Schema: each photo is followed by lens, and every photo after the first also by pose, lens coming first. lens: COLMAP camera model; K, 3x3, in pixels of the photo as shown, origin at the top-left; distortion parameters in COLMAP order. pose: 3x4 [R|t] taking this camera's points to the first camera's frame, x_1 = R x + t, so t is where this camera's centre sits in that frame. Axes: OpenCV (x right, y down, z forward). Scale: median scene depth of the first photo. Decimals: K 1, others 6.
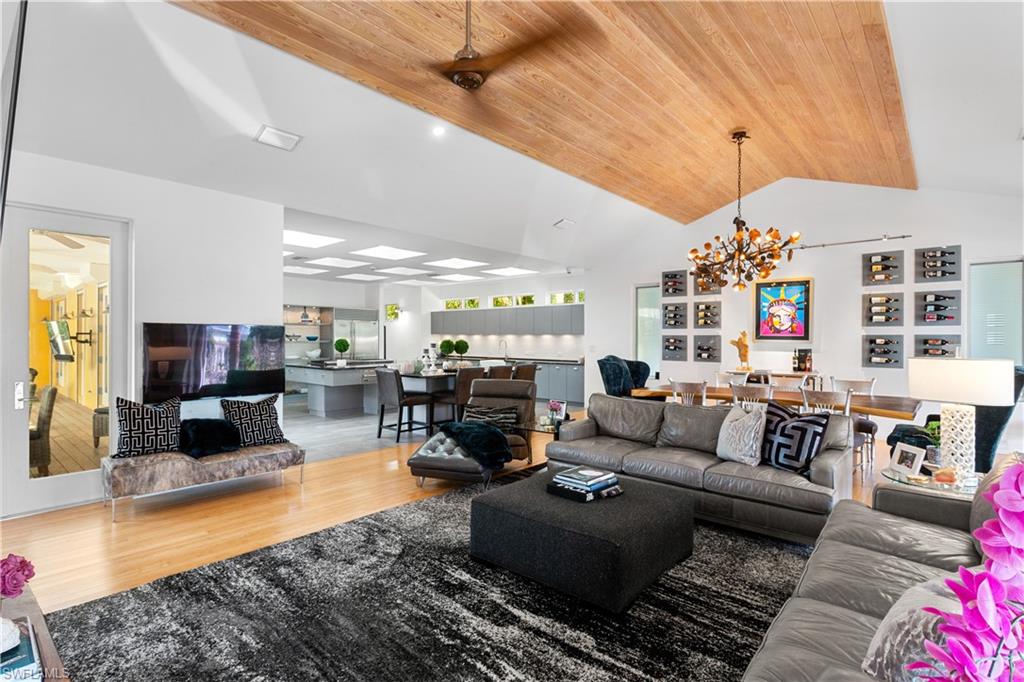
lens RADIAL K [[498.5, 0, 512.0], [0, 498.5, 341.0], [0, 0, 1]] dist [0.001395, 0.000399]
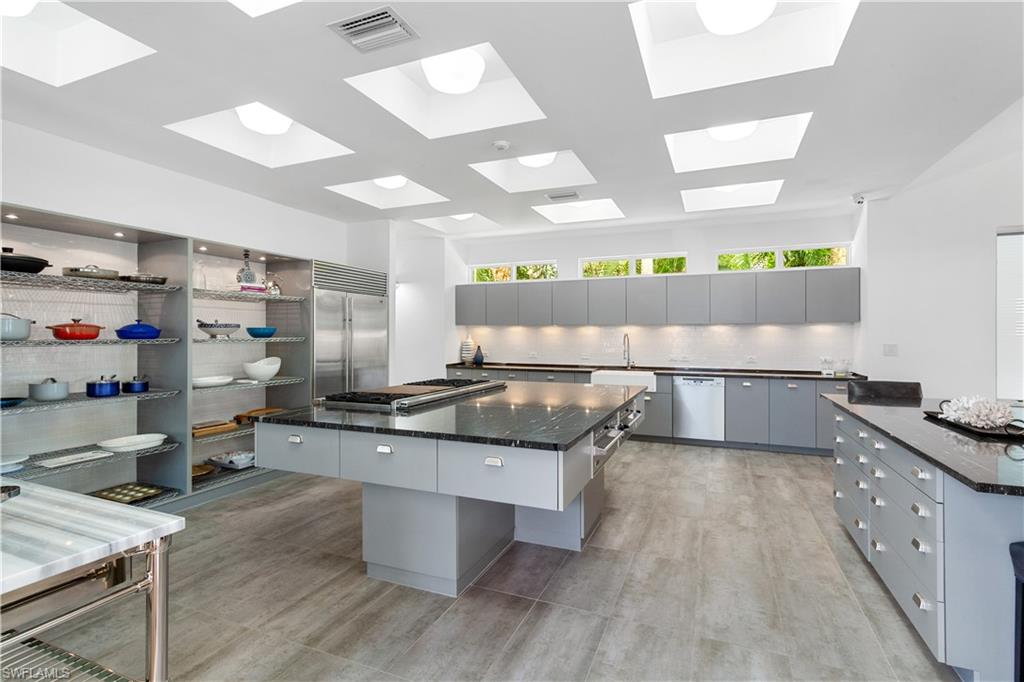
lens RADIAL K [[489.5, 0, 508.1], [0, 489.5, 336.7], [0, 0, 1]] dist [0.002729, 0.000803]
pose [[0.950340, -0.004548, 0.311181, -0.324591], [0.004167, 0.999990, 0.001888, -0.001448], [-0.311187, -0.000498, 0.950349, 0.538784]]
